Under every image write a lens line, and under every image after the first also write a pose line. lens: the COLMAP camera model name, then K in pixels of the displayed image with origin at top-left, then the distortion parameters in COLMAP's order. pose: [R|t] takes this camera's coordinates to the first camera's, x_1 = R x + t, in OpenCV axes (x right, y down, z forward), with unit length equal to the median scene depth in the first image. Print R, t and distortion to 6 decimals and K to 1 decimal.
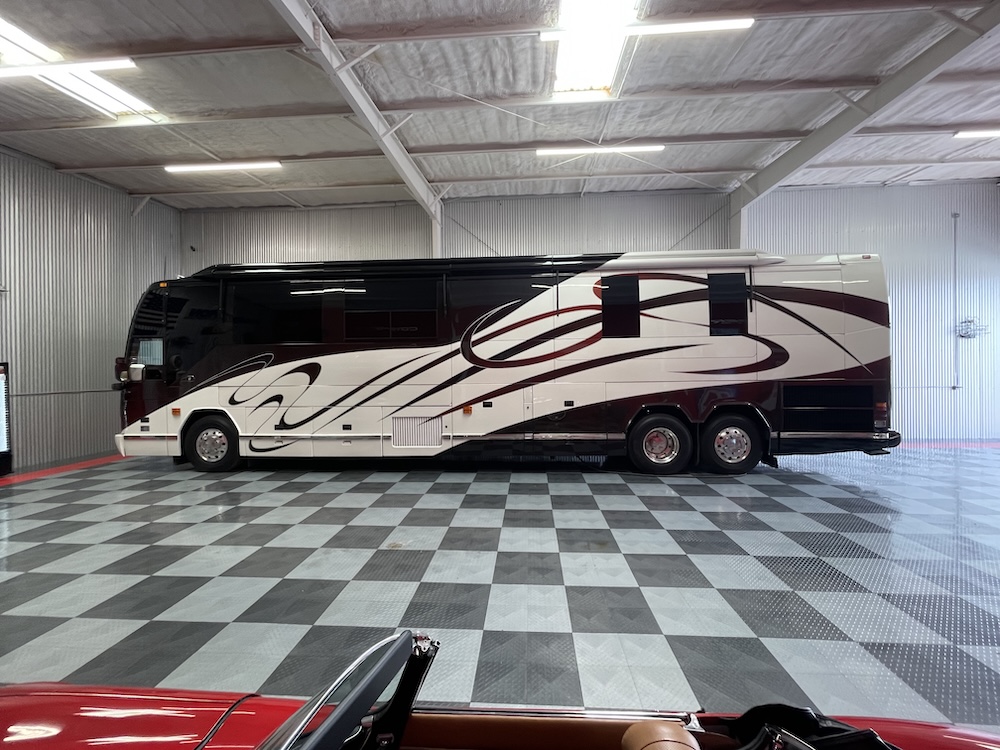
lens RADIAL K [[399.4, 0, 505.3], [0, 399.4, 369.0], [0, 0, 1]] dist [-0.000174, -0.000474]
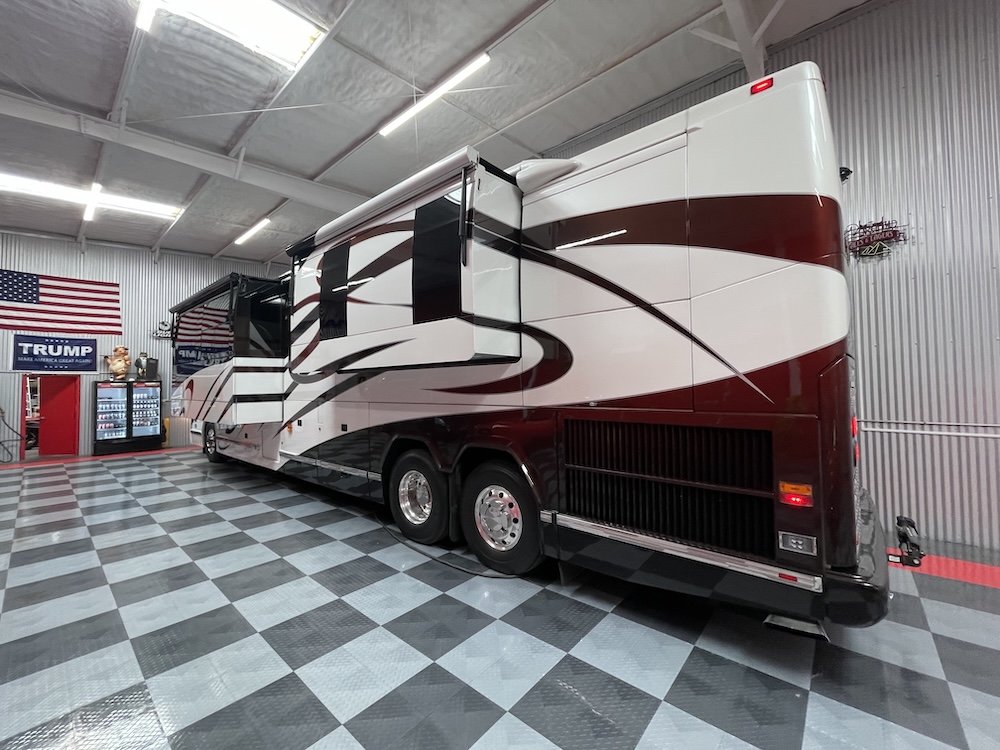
lens RADIAL K [[401.9, 0, 501.1], [0, 401.9, 372.4], [0, 0, 1]] dist [-0.001840, -0.000224]
pose [[0.799397, -0.018491, -0.600518, 0.900768], [0.001306, 0.999577, -0.029040, -0.000823], [0.600801, 0.022430, 0.799084, 0.535397]]
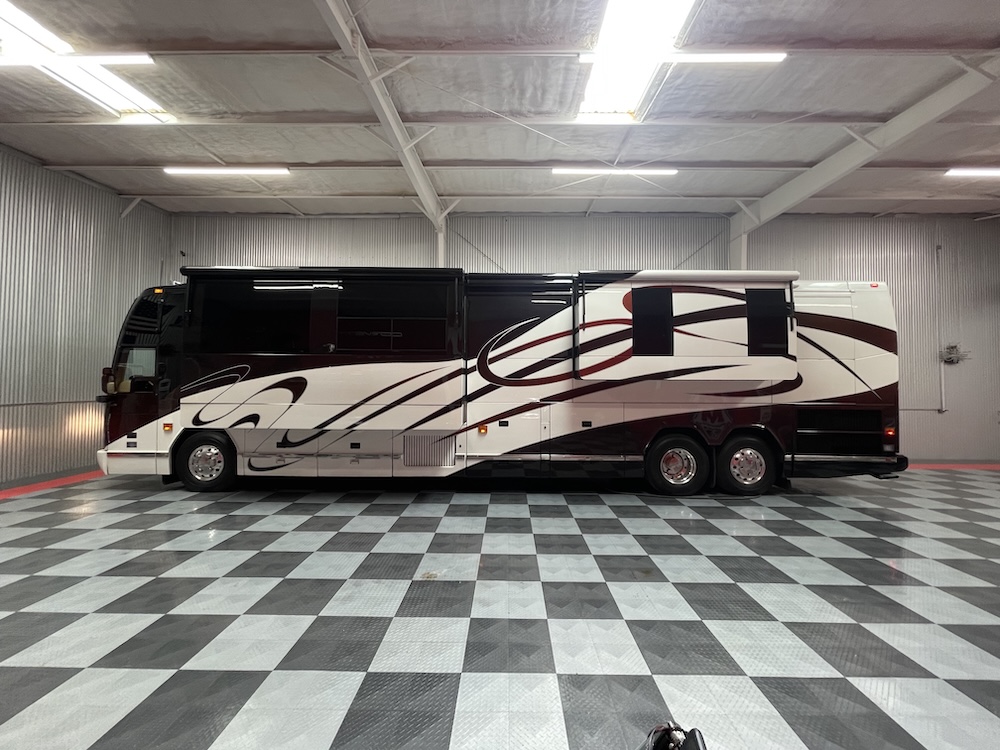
lens RADIAL K [[401.1, 0, 503.5], [0, 401.1, 370.8], [0, 0, 1]] dist [-0.000529, 0.000386]
pose [[0.998453, 0.019273, 0.052154, -0.099097], [-0.017650, 0.999351, -0.031405, -0.008840], [-0.052725, 0.030436, 0.998145, 0.019626]]
